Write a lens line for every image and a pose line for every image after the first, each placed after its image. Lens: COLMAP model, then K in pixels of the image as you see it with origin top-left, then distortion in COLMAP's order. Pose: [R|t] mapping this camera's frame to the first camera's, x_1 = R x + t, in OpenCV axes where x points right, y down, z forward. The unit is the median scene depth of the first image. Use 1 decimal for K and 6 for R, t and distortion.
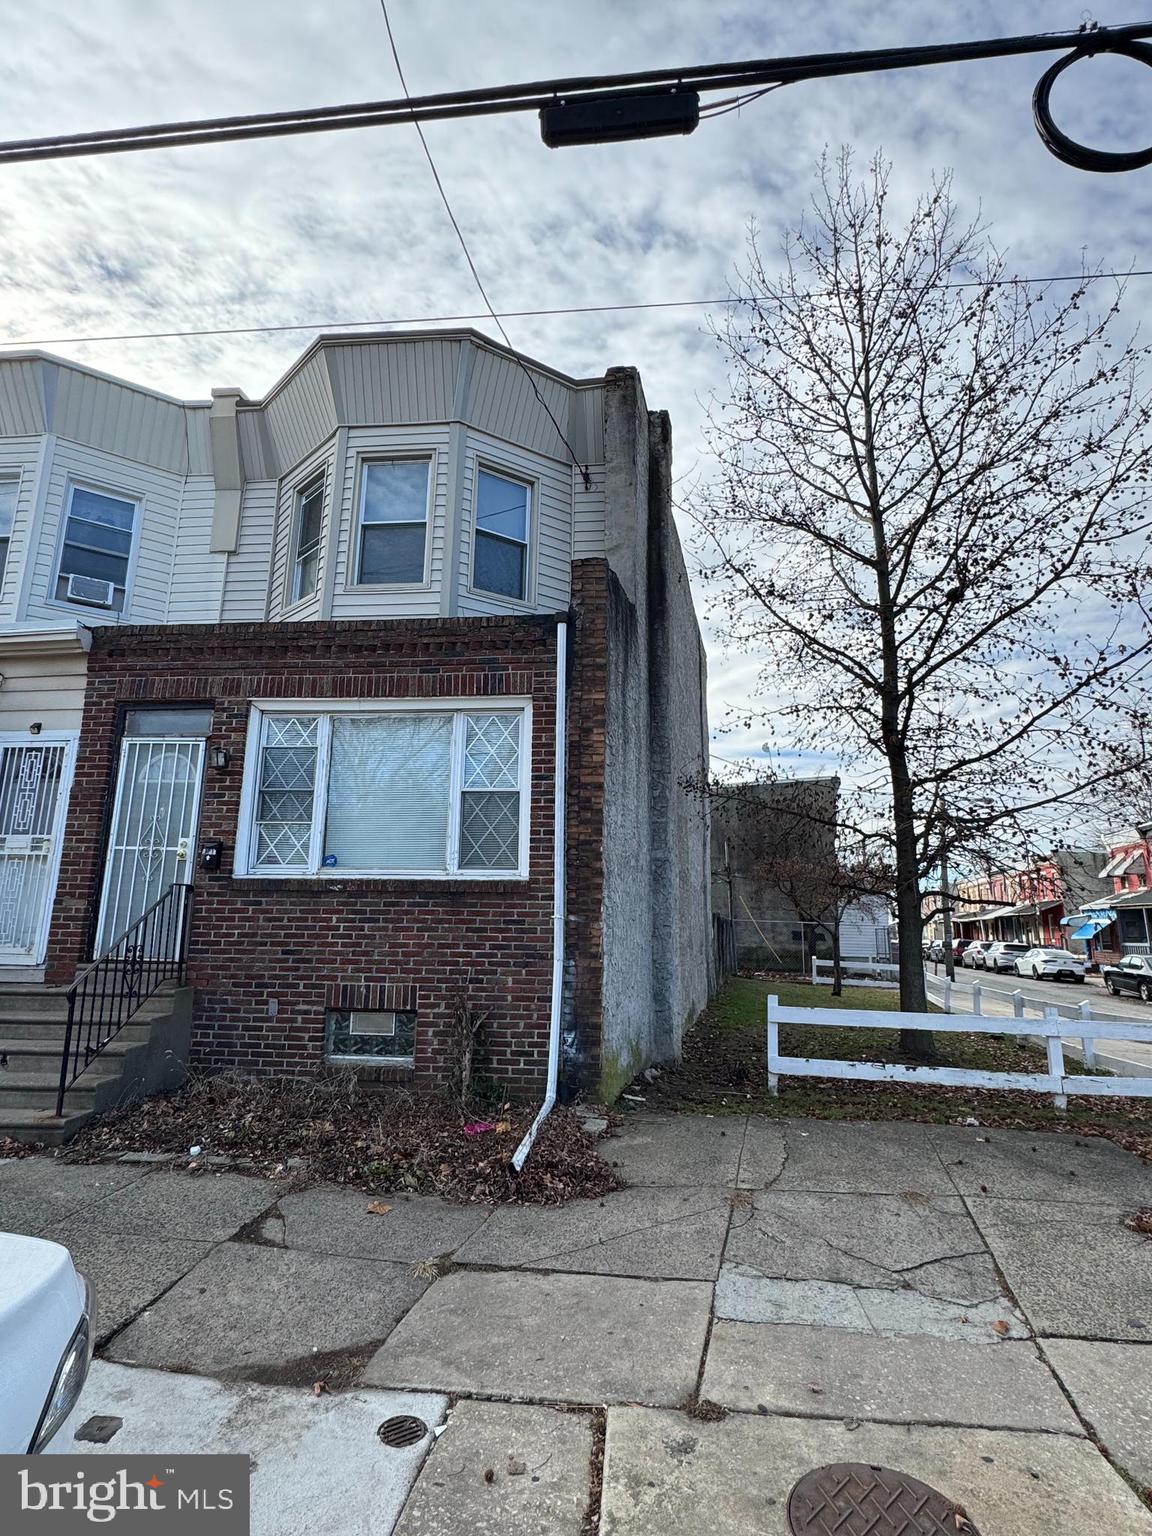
lens RADIAL K [[757.5, 0, 571.2], [0, 757.5, 766.8], [0, 0, 1]] dist [-0.001069, 0.000097]
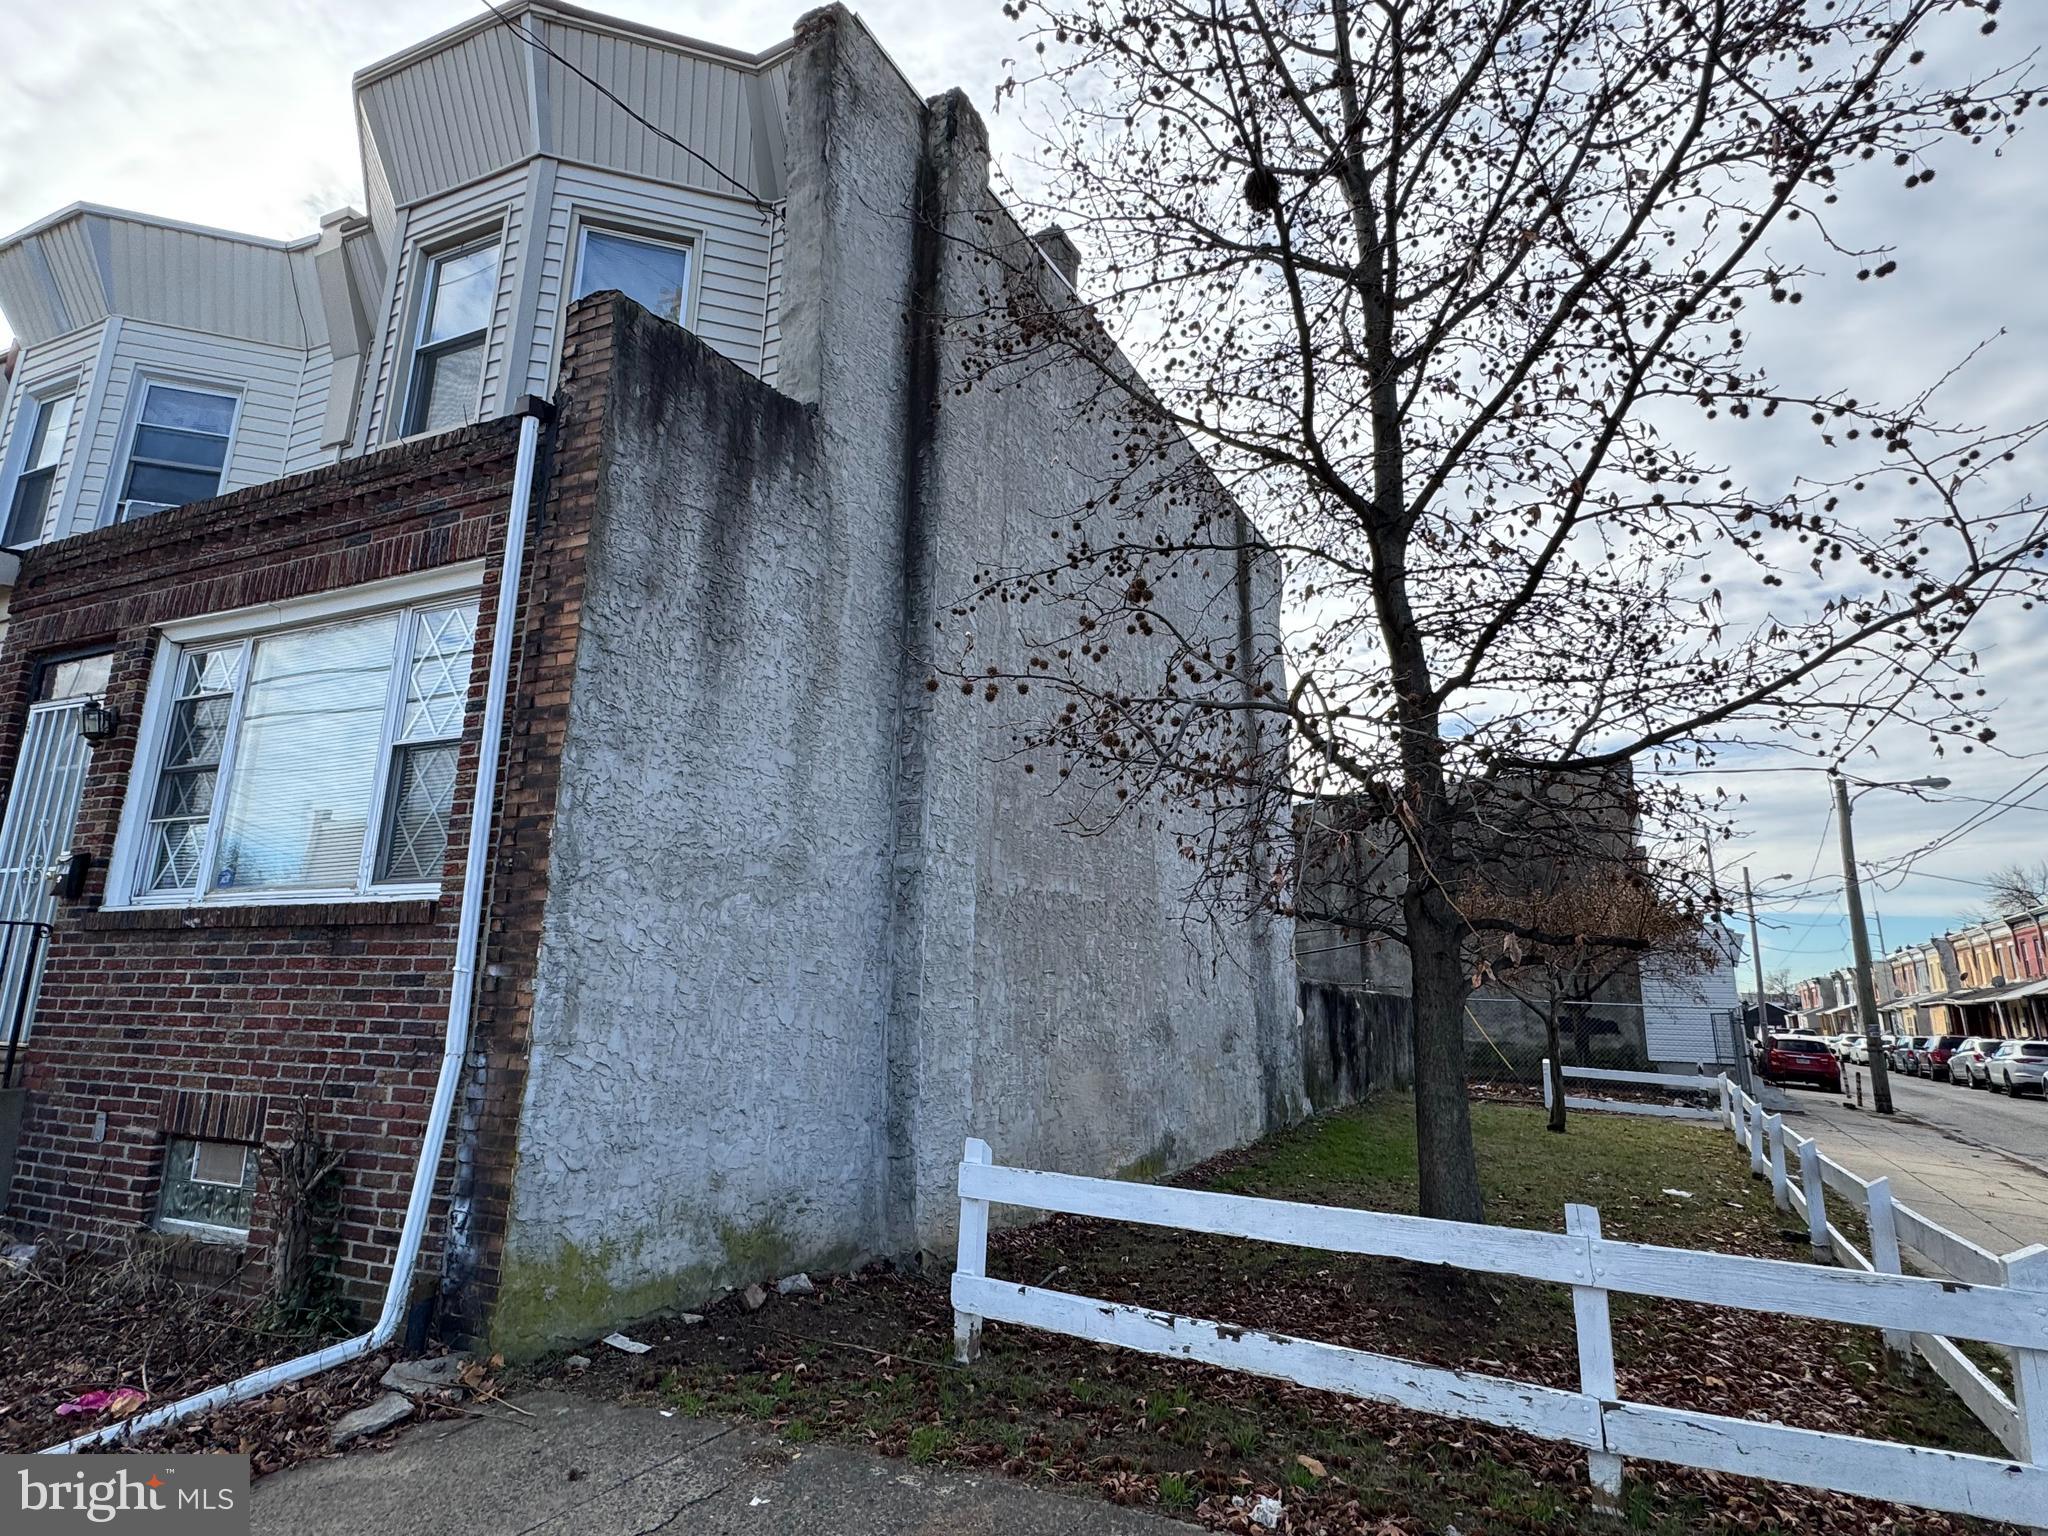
lens RADIAL K [[1009.9, 0, 1014.8], [0, 1009.9, 764.8], [0, 0, 1]] dist [-0.001069, 0.000097]
pose [[0.956749, -0.065131, -0.283531, 0.493590], [0.056078, 0.997627, -0.039939, 0.100204], [0.285460, 0.022312, 0.958131, 0.415475]]
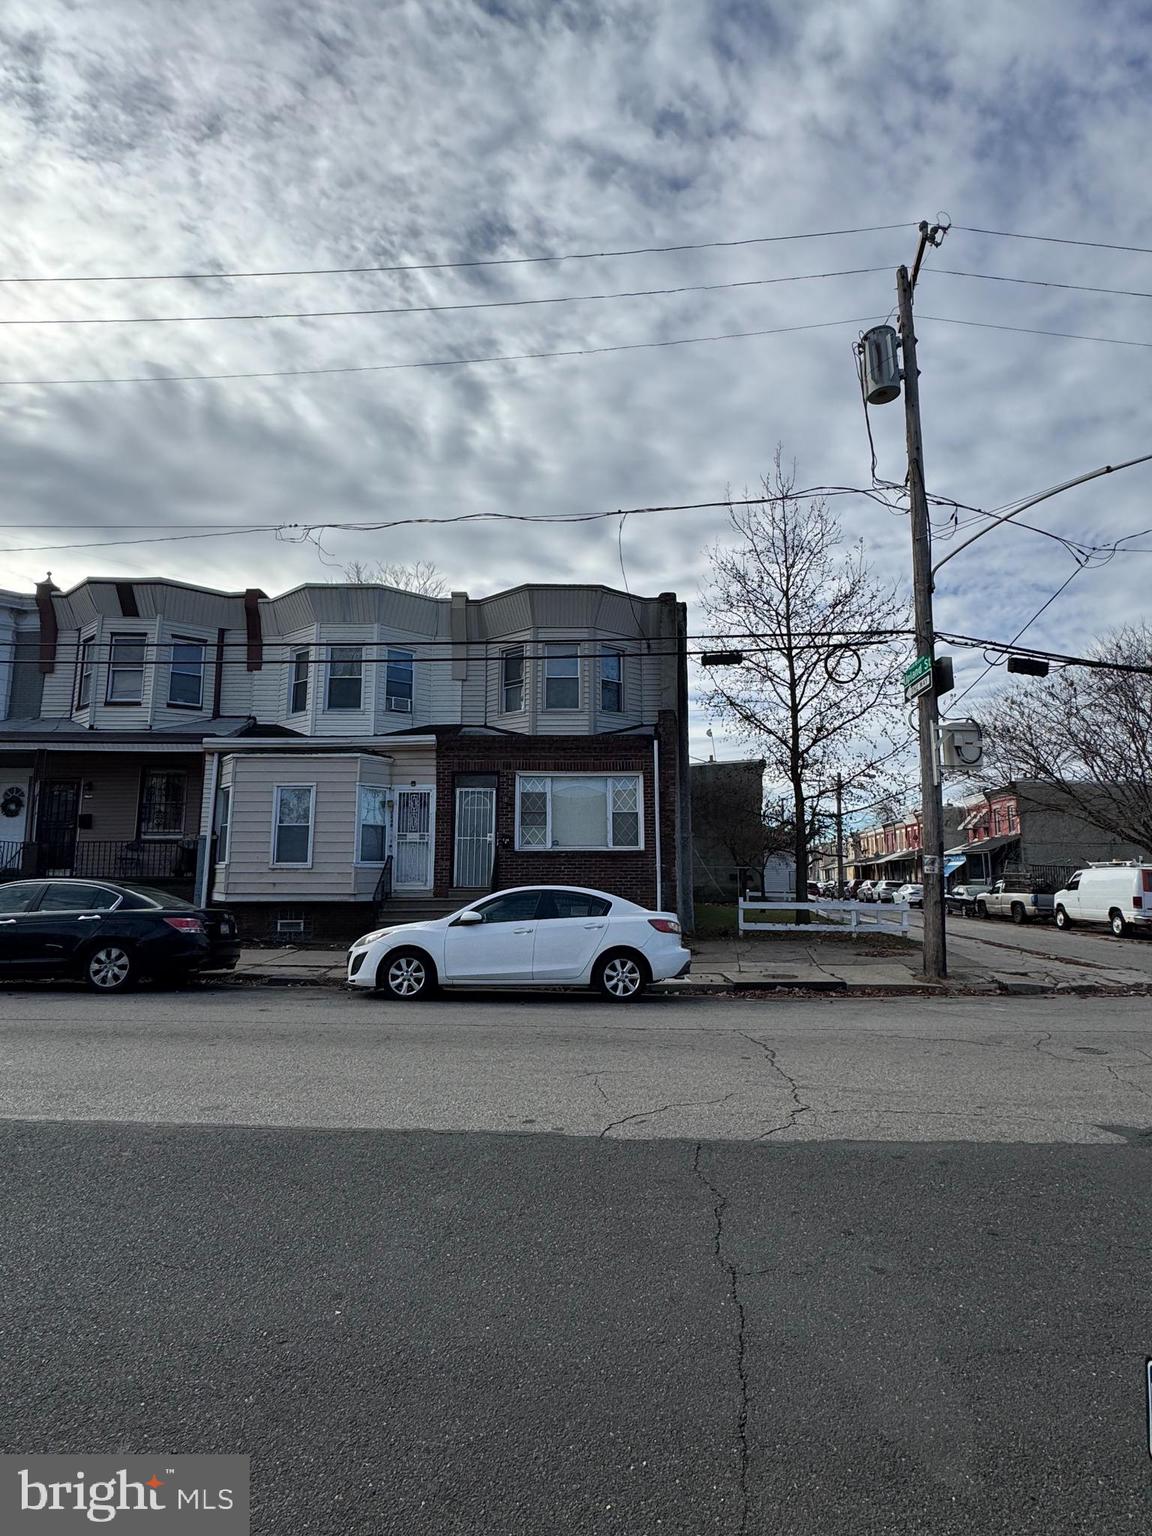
lens RADIAL K [[751.0, 0, 576.0], [0, 751.0, 768.0], [0, 0, 1]] dist [-0.000975, -0.000051]
pose [[0.995312, -0.003003, 0.096667, -0.471833], [-0.003324, 0.997865, 0.065228, -0.249761], [-0.096656, -0.065244, 0.993177, -1.246203]]
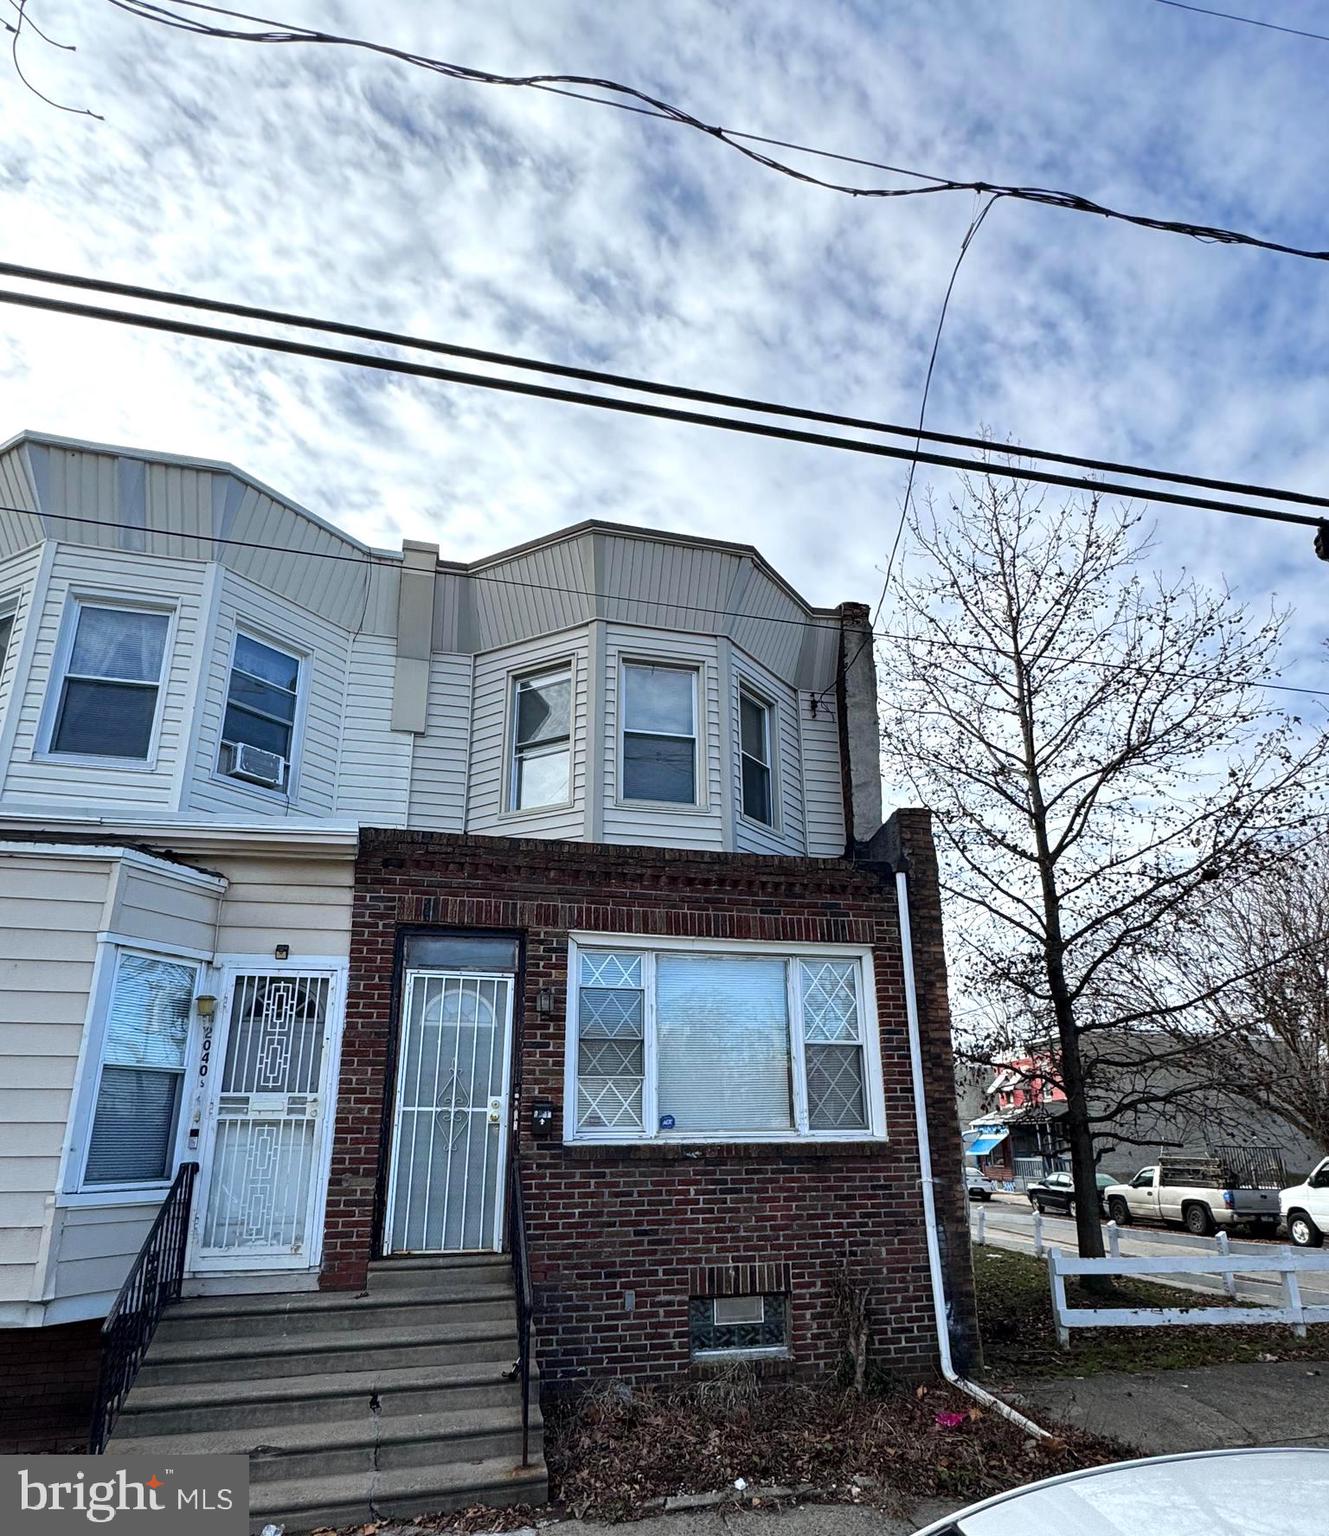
lens RADIAL K [[874.0, 0, 663.2], [0, 874.0, 888.7], [0, 0, 1]] dist [-0.001658, 0.001595]
pose [[0.947002, 0.066857, 0.314193, -0.652724], [-0.042018, 0.995479, -0.085180, -0.058240], [-0.318468, 0.067464, 0.945530, 0.023905]]
